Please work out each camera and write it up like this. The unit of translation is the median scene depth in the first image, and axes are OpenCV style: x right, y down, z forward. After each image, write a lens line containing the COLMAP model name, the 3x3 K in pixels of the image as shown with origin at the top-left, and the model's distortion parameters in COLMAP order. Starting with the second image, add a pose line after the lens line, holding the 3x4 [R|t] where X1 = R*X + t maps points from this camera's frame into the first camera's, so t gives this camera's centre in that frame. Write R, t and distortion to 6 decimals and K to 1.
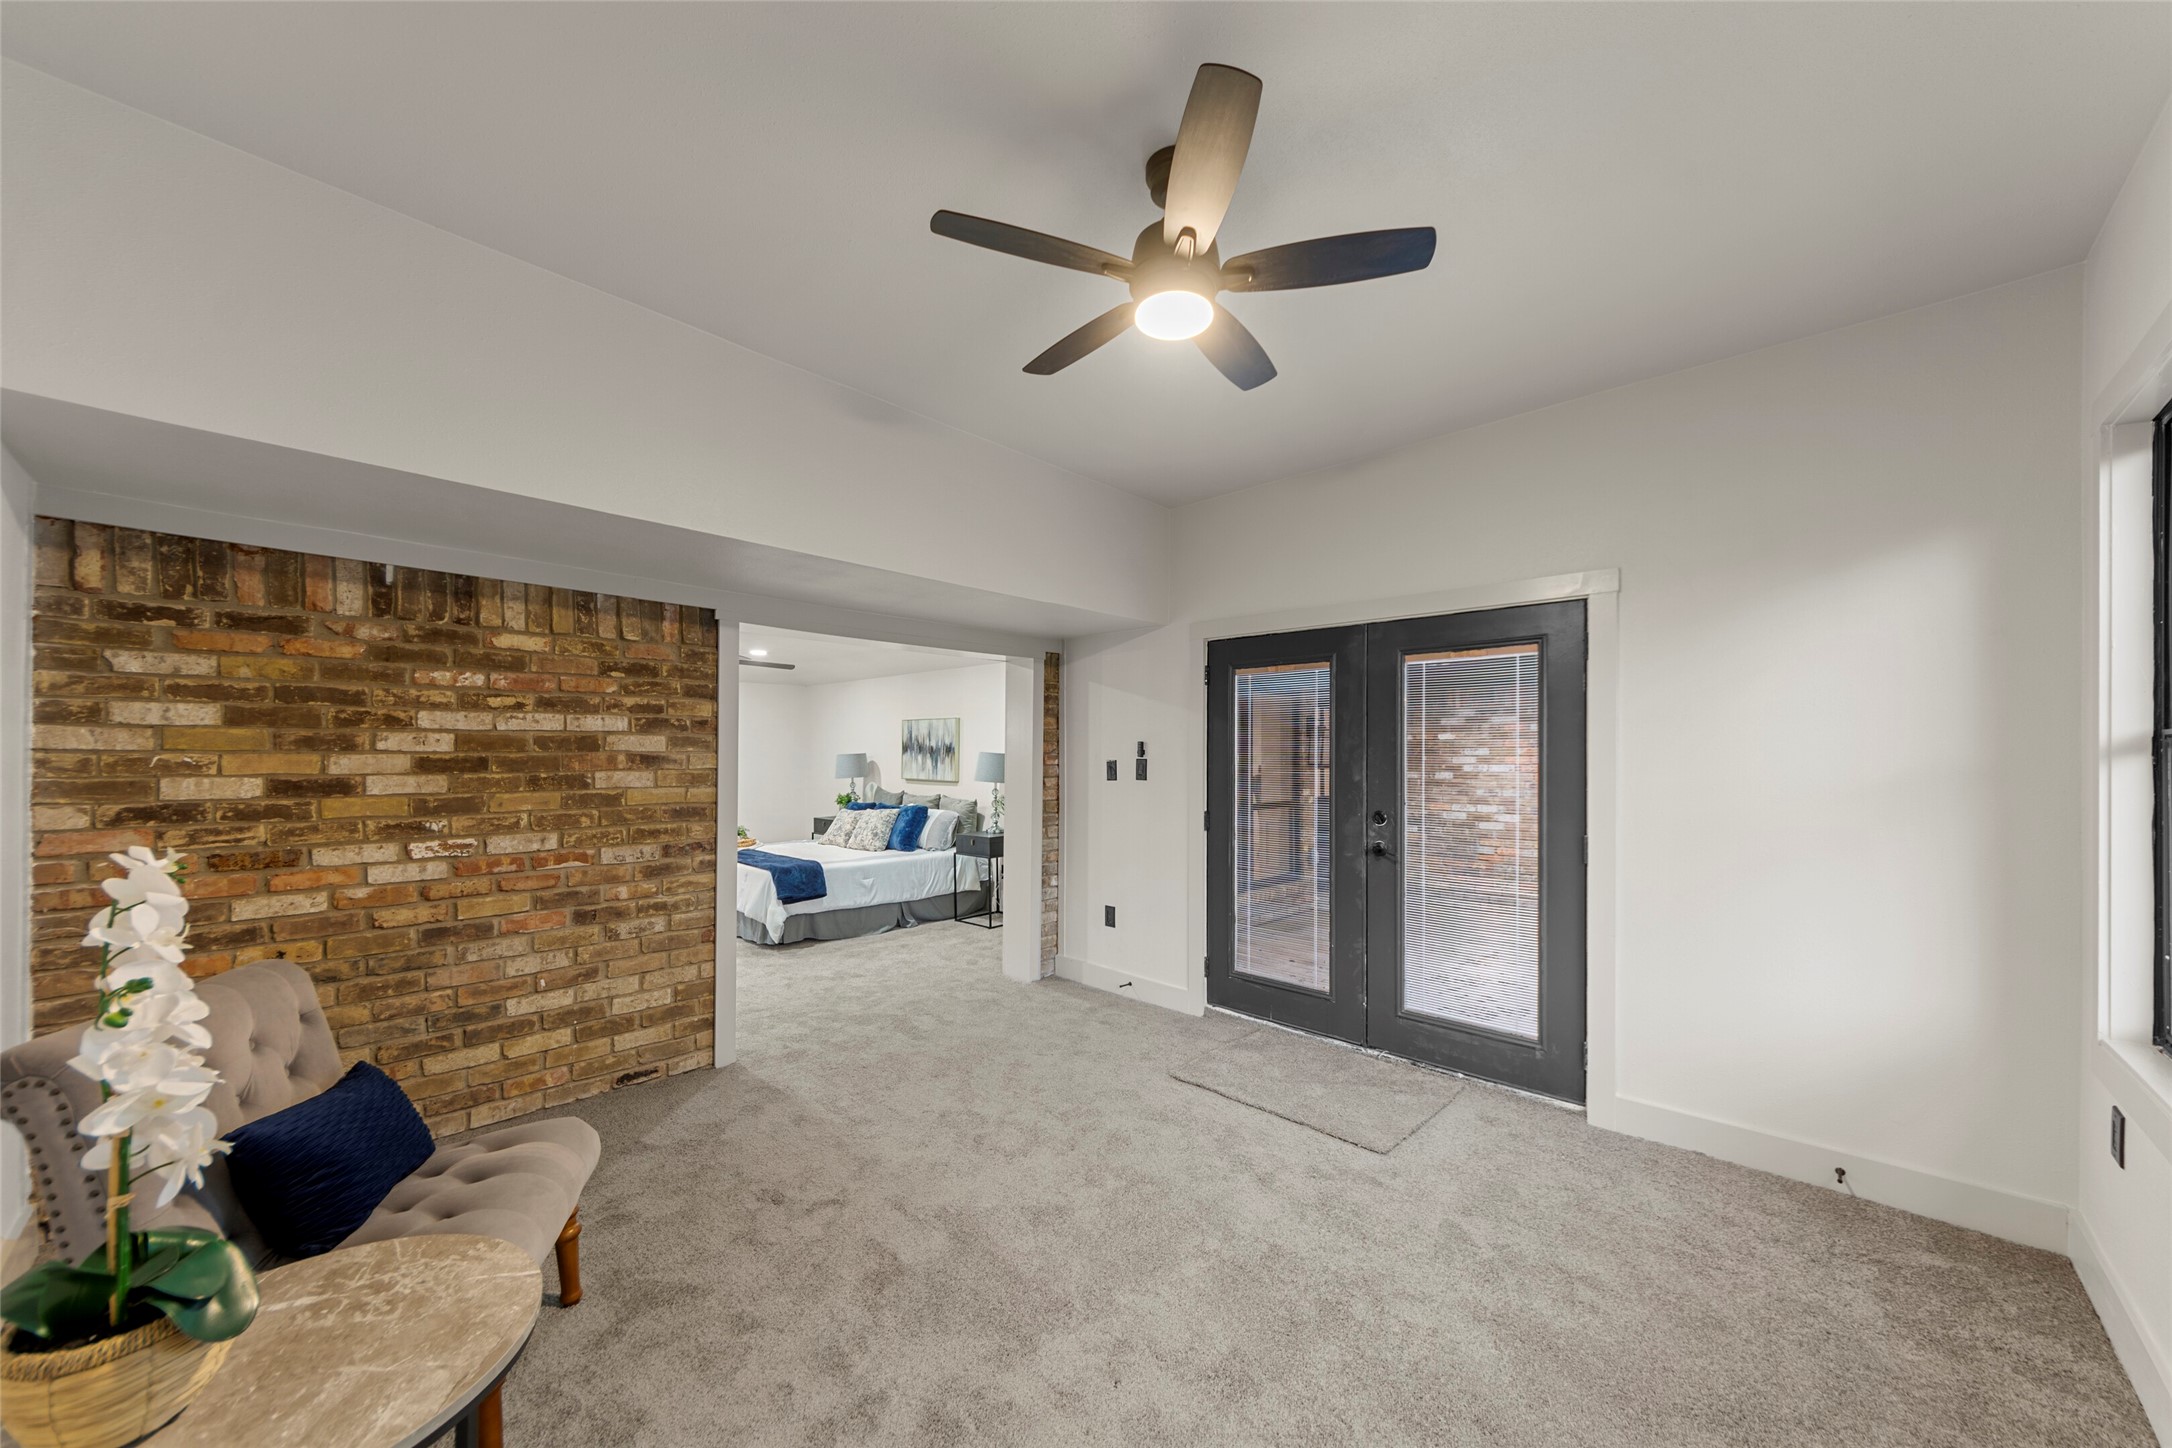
lens RADIAL K [[791.6, 0, 1085.9], [0, 791.6, 745.1], [0, 0, 1]] dist [-0.000369, -0.000020]
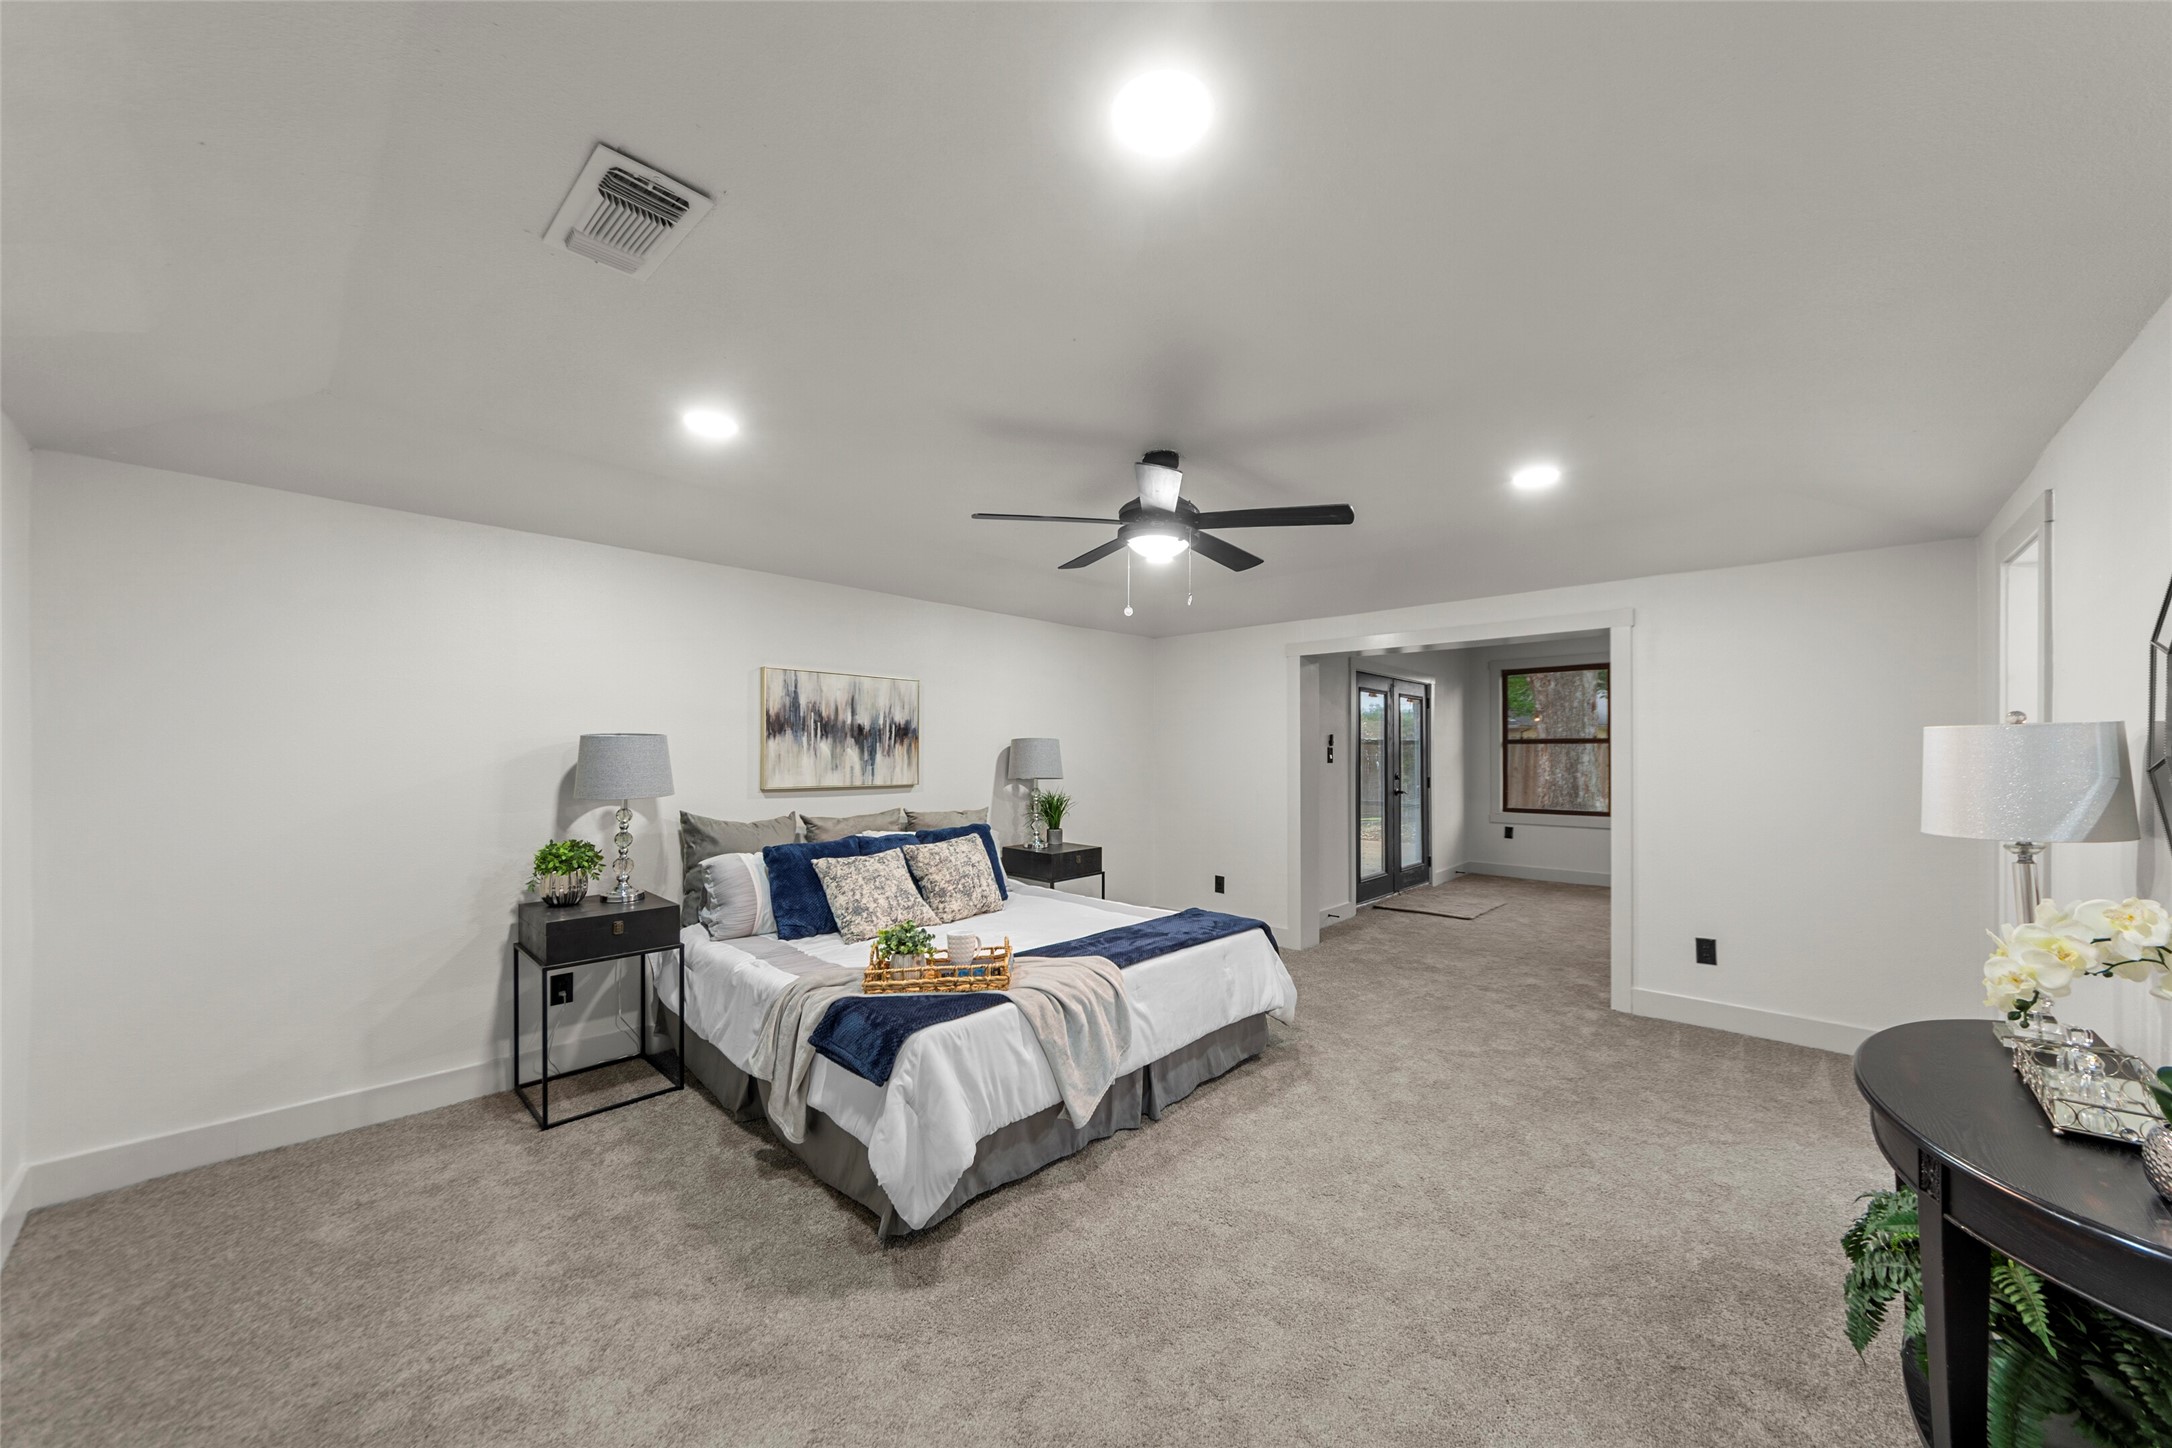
lens RADIAL K [[791.6, 0, 1084.0], [0, 791.6, 744.3], [0, 0, 1]] dist [-0.000369, -0.000020]
pose [[-0.005417, 0.002217, 0.999983, -0.736879], [-0.018333, 0.999829, -0.002316, 0.013297], [-0.999817, -0.018346, -0.005375, 0.844946]]
